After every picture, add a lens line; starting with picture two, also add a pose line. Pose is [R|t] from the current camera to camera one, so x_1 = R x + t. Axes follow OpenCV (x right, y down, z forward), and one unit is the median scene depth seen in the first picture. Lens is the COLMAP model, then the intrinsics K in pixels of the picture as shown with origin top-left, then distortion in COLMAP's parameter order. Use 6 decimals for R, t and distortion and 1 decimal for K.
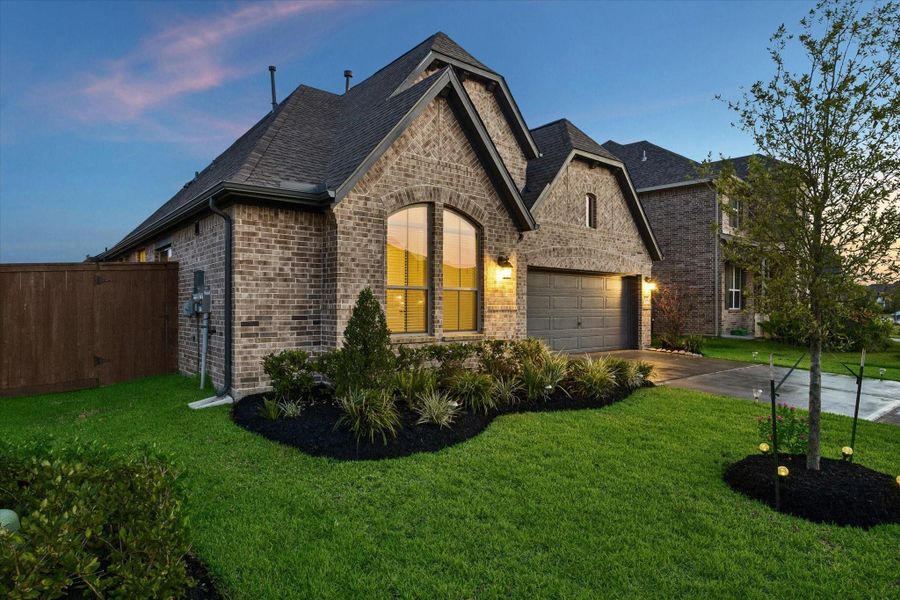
lens RADIAL K [[527.7, 0, 449.8], [0, 527.7, 297.1], [0, 0, 1]] dist [-0.004592, -0.000697]
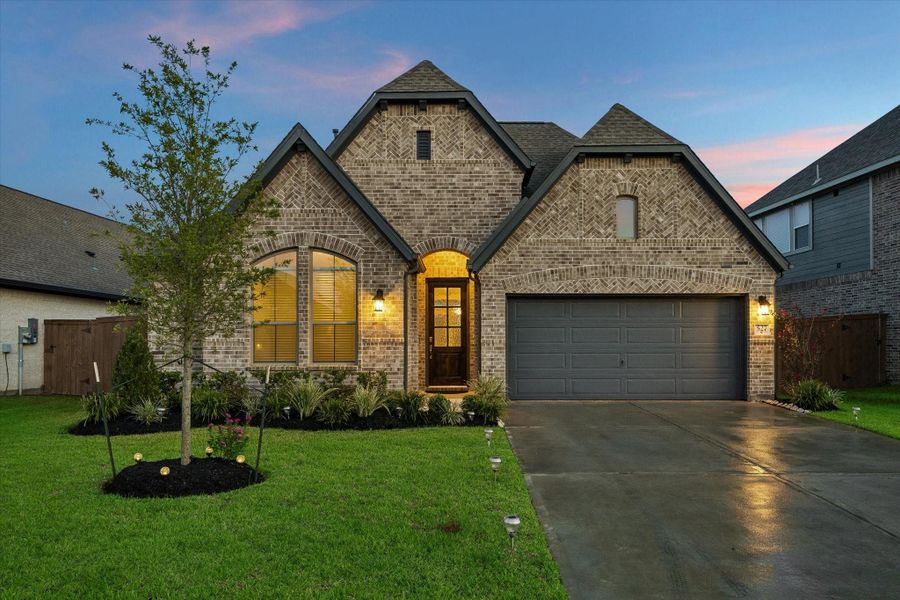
lens RADIAL K [[666.4, 0, 451.9], [0, 666.4, 331.0], [0, 0, 1]] dist [0.002993, -0.000048]
pose [[0.758924, -0.024450, -0.650720, 1.032803], [0.014833, 0.999685, -0.020264, 0.030680], [0.651011, 0.005727, 0.759047, 0.121546]]
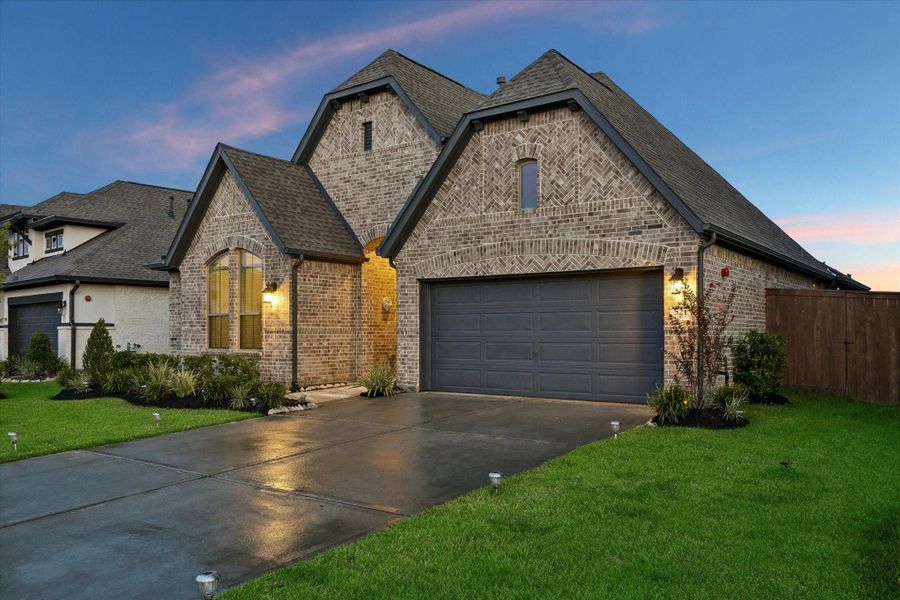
lens RADIAL K [[707.9, 0, 450.2], [0, 707.9, 306.8], [0, 0, 1]] dist [0.005653, -0.000243]
pose [[0.236313, -0.038314, -0.970921, 1.622031], [0.017184, 0.999231, -0.035249, 0.031984], [0.971525, -0.008354, 0.236790, 1.008778]]
